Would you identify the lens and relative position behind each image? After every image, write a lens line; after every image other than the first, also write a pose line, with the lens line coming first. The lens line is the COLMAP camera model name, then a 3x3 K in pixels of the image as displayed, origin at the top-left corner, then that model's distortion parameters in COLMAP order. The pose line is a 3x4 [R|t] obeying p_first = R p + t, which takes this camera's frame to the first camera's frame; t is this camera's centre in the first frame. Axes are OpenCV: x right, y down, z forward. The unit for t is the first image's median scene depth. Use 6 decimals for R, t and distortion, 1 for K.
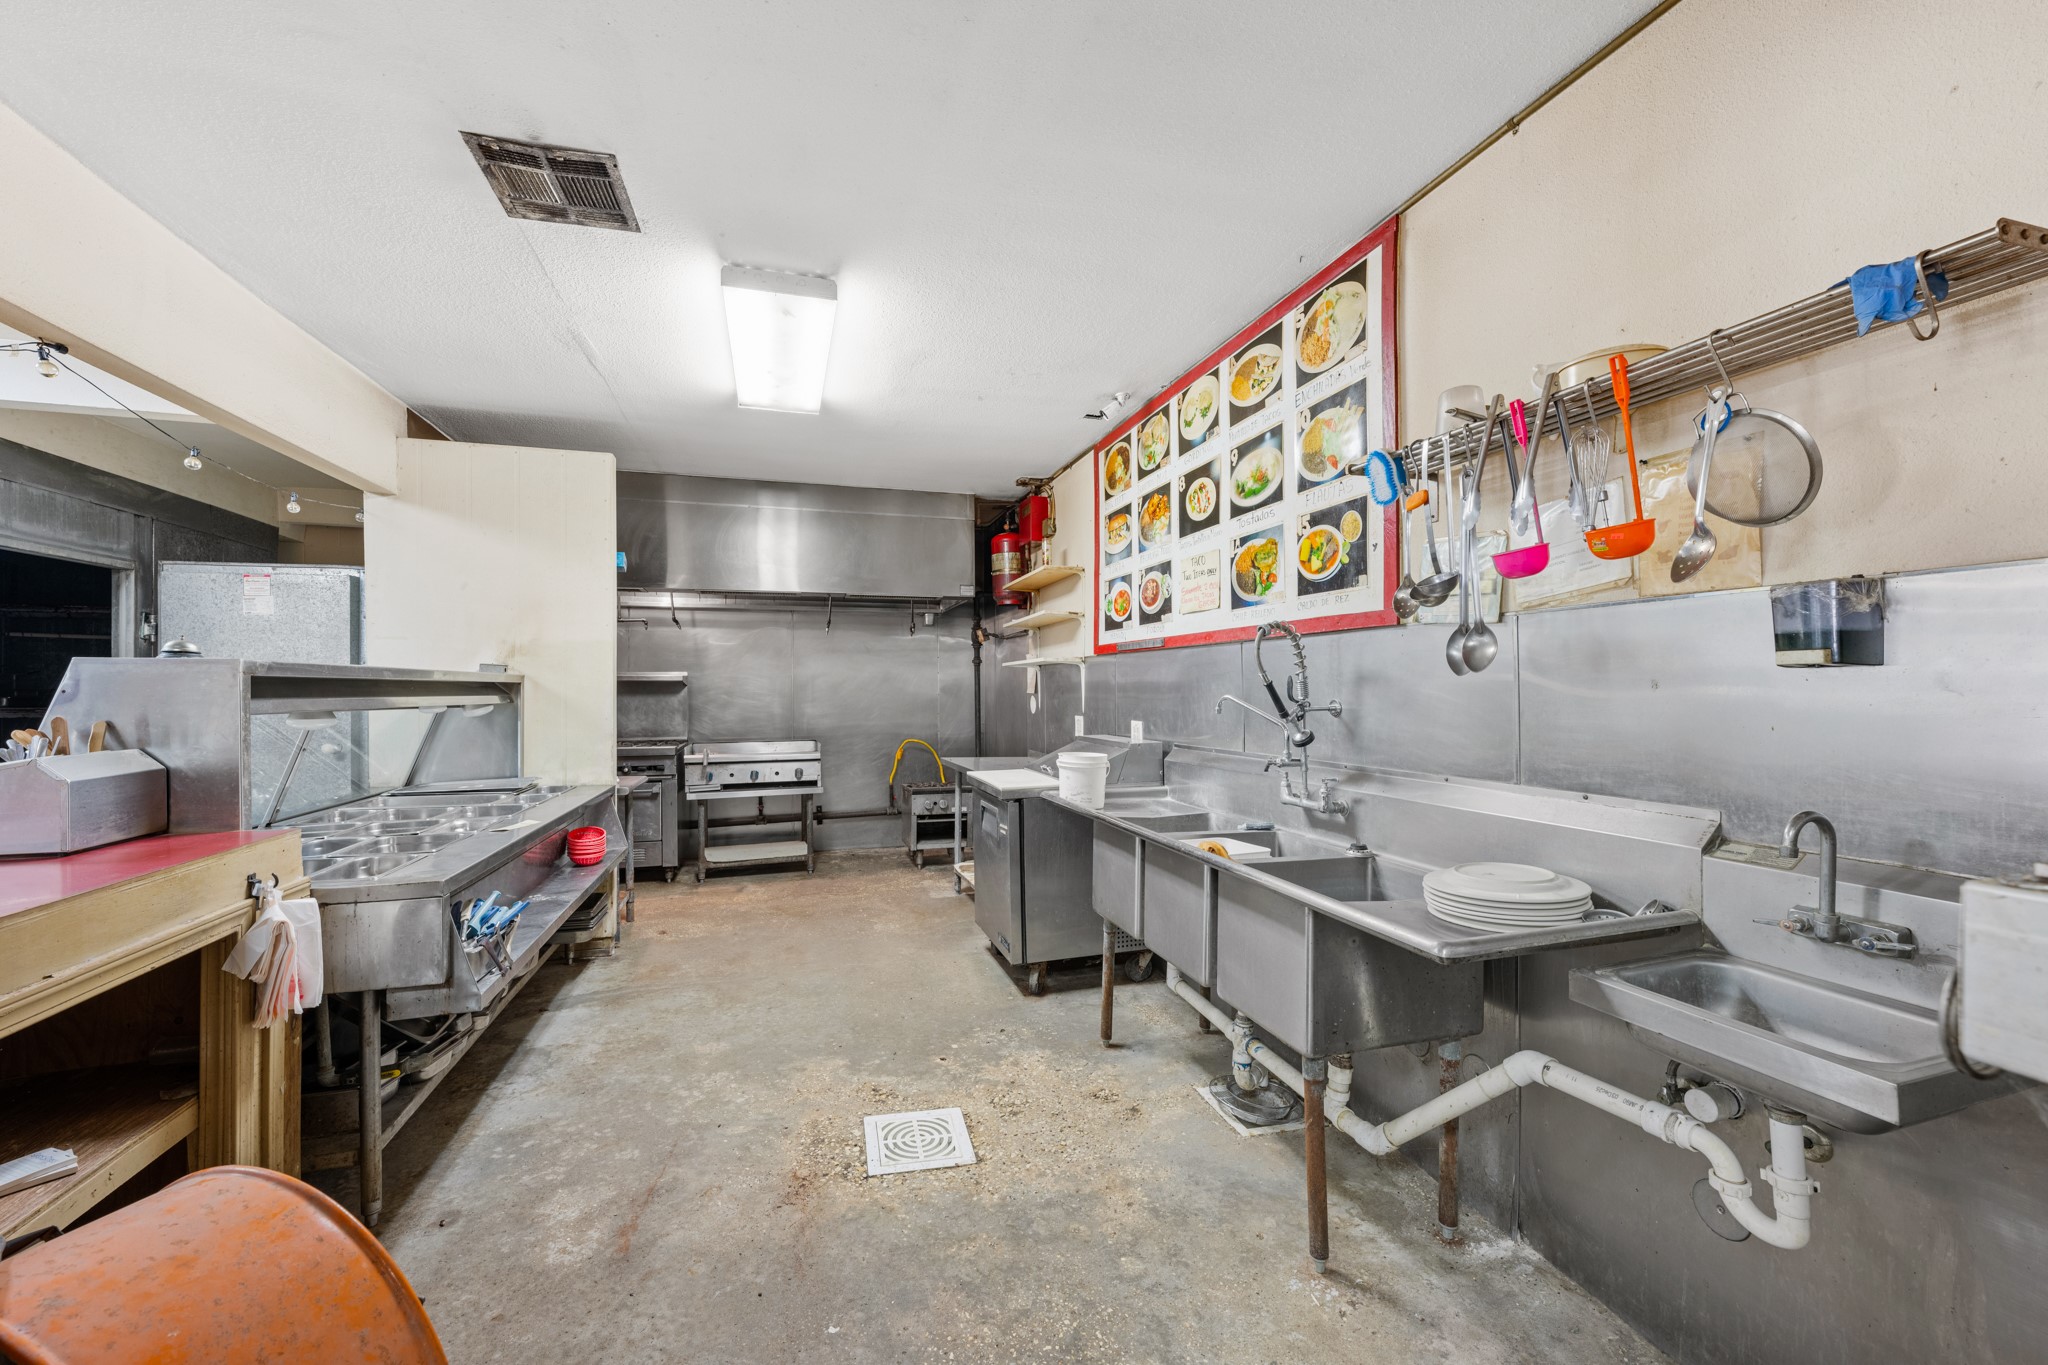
lens RADIAL K [[801.8, 0, 1025.4], [0, 801.8, 686.6], [0, 0, 1]] dist [-0.004574, -0.000384]
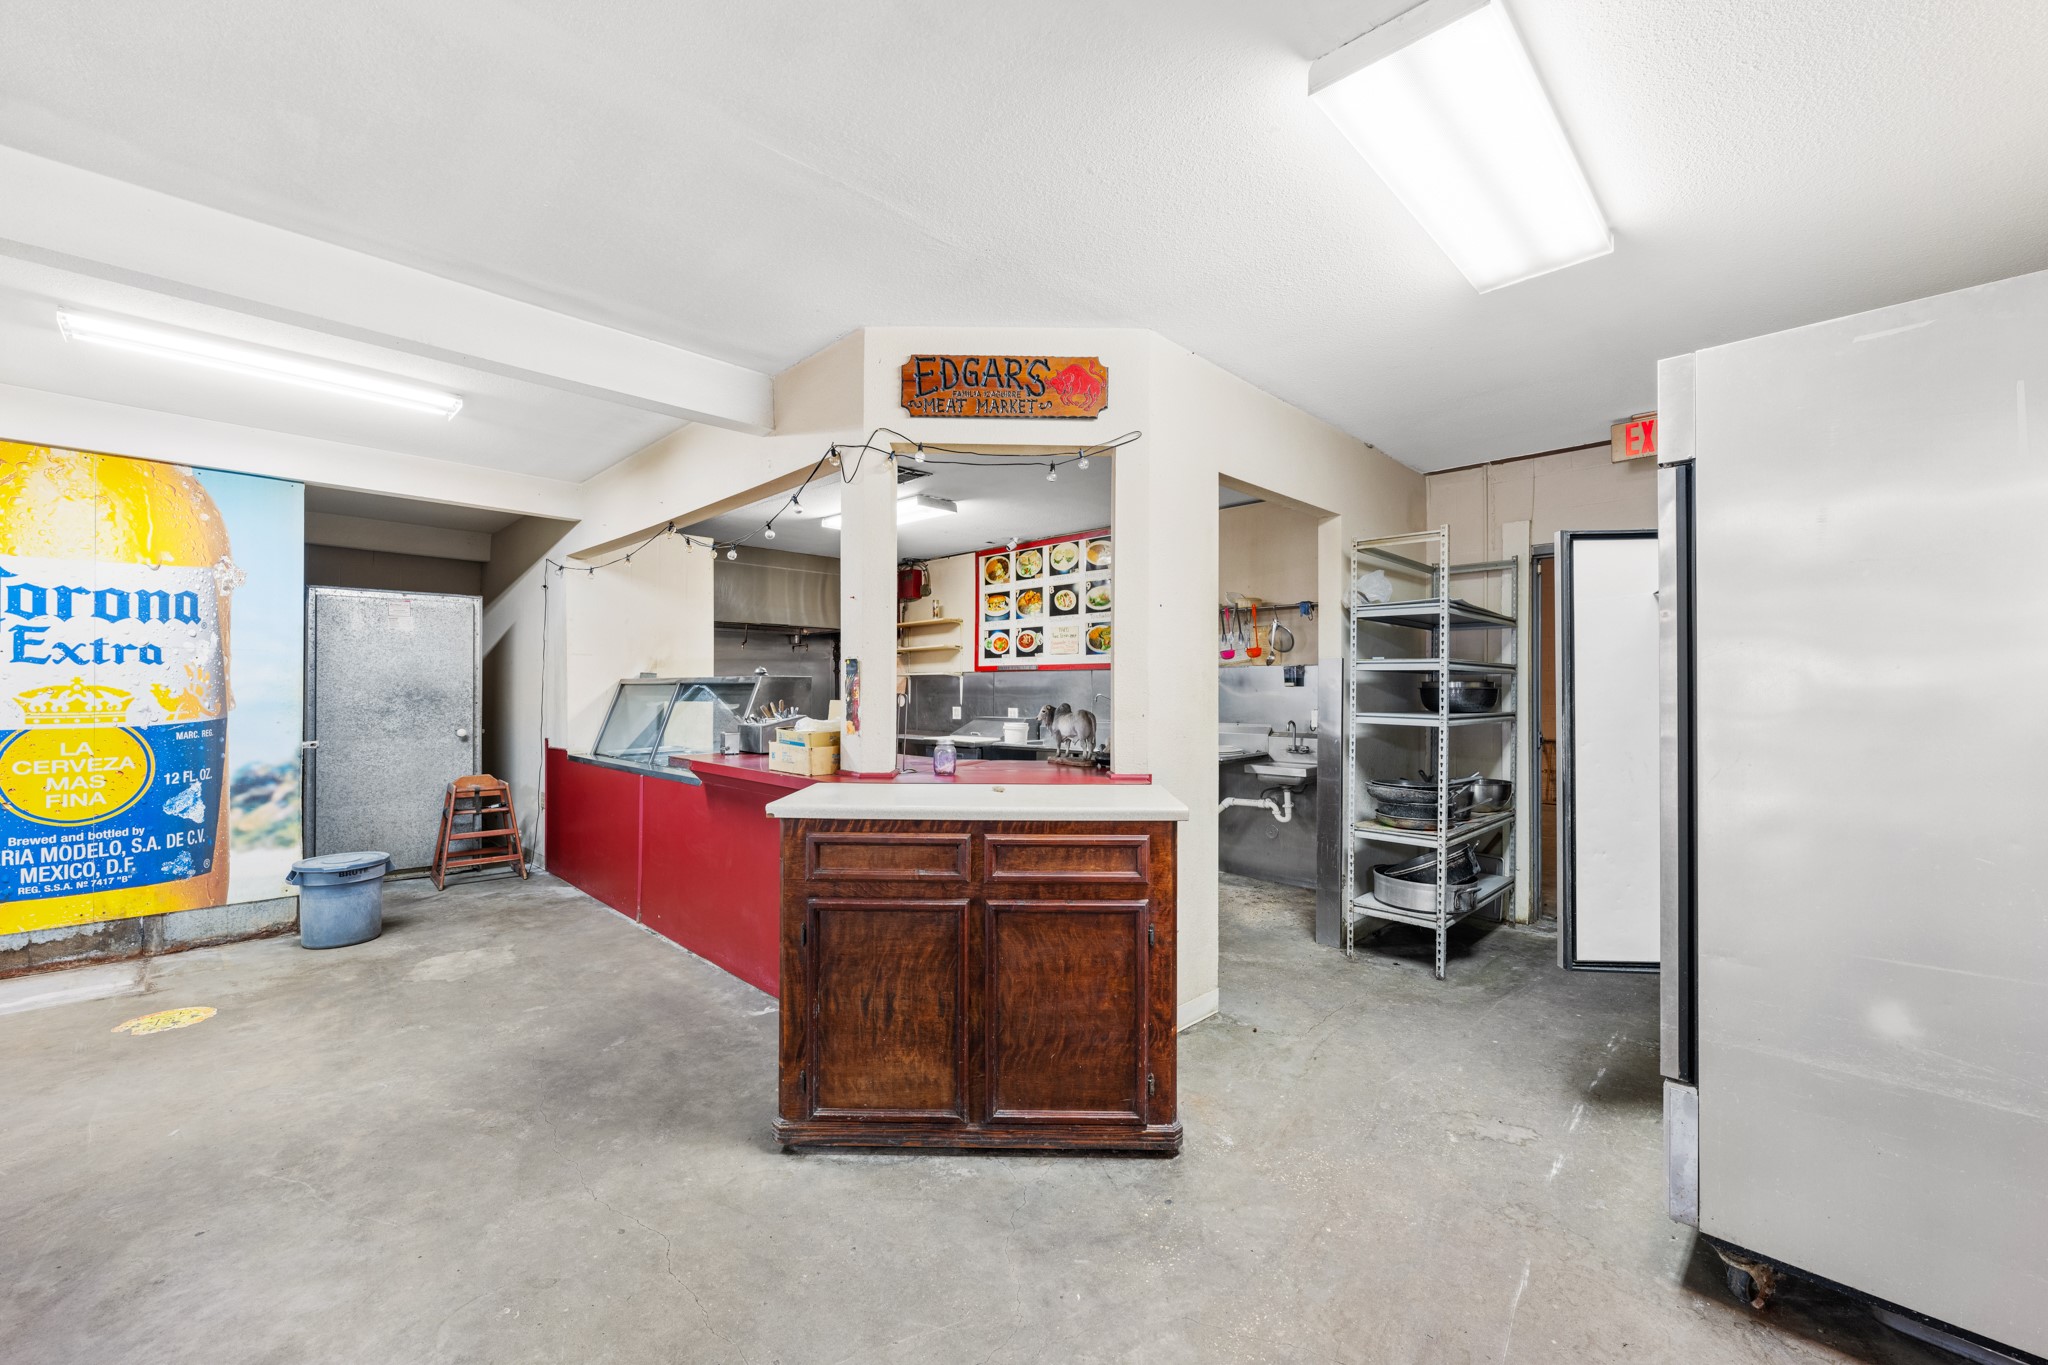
lens RADIAL K [[801.8, 0, 1020.7], [0, 801.8, 684.4], [0, 0, 1]] dist [-0.004574, -0.000384]
pose [[0.882107, 0.008625, 0.470971, -0.830490], [-0.005476, 0.999953, -0.008056, 0.002581], [-0.471018, 0.004527, 0.882112, -0.753799]]
